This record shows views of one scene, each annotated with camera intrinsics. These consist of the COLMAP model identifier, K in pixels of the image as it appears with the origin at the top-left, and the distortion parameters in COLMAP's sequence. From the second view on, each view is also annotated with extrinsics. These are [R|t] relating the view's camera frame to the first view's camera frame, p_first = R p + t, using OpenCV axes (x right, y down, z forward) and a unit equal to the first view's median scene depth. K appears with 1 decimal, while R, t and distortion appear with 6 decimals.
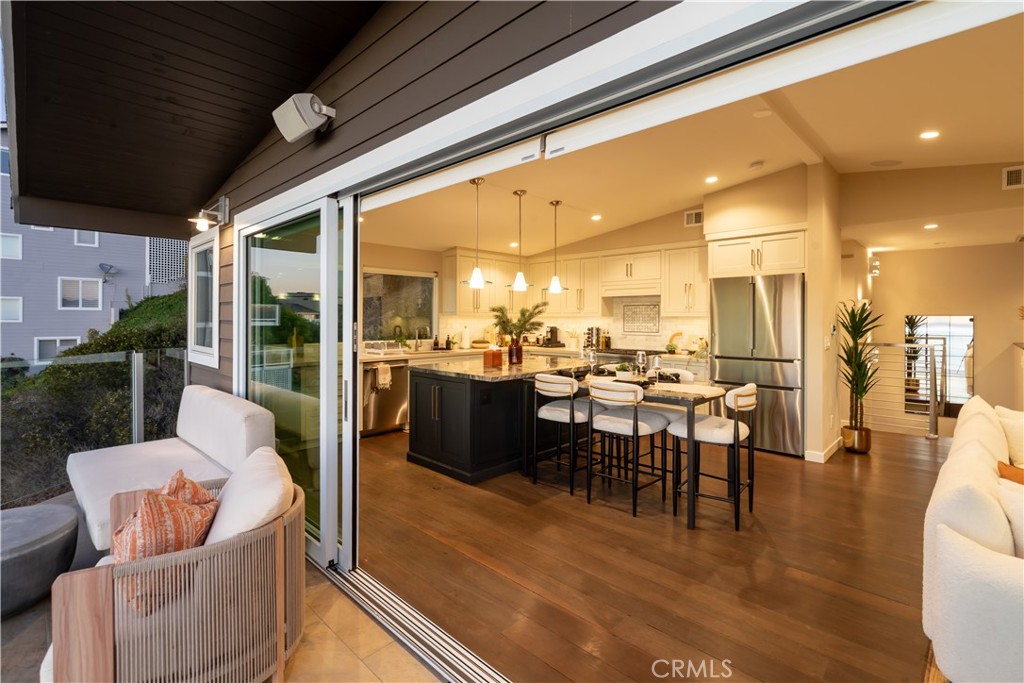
lens RADIAL K [[483.4, 0, 508.0], [0, 483.4, 332.1], [0, 0, 1]] dist [-0.004413, -0.000417]
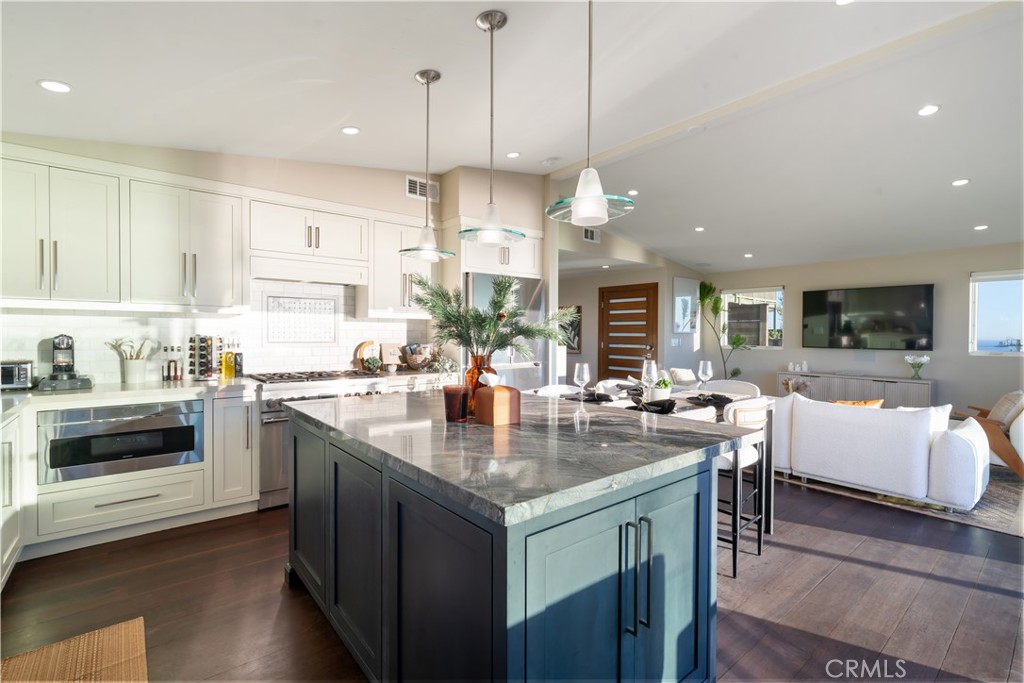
lens RADIAL K [[483.4, 0, 508.0], [0, 483.4, 332.1], [0, 0, 1]] dist [-0.004413, -0.000417]
pose [[0.110348, 0.001991, 0.993891, -0.435101], [0.024221, 0.999696, -0.004692, -0.005067], [-0.993598, 0.024591, 0.110266, 0.968021]]
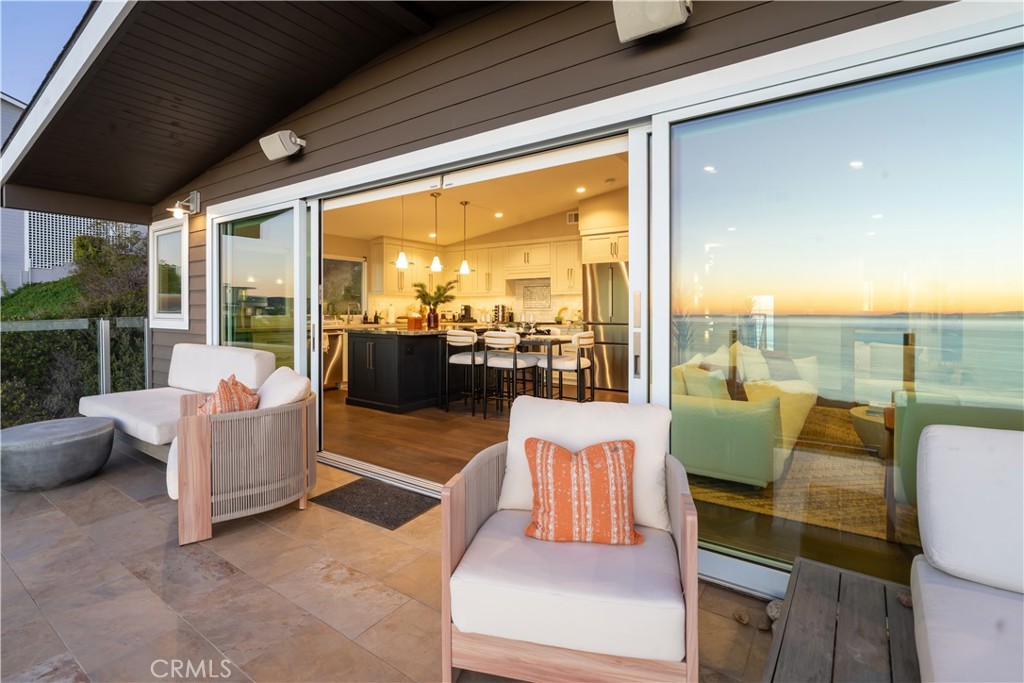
lens RADIAL K [[482.7, 0, 510.7], [0, 482.7, 318.9], [0, 0, 1]] dist [-0.003833, -0.000172]
pose [[0.986612, -0.004645, 0.163022, 0.010472], [0.006144, 0.999943, -0.008692, 0.053851], [-0.162972, 0.009577, 0.986584, -0.296076]]
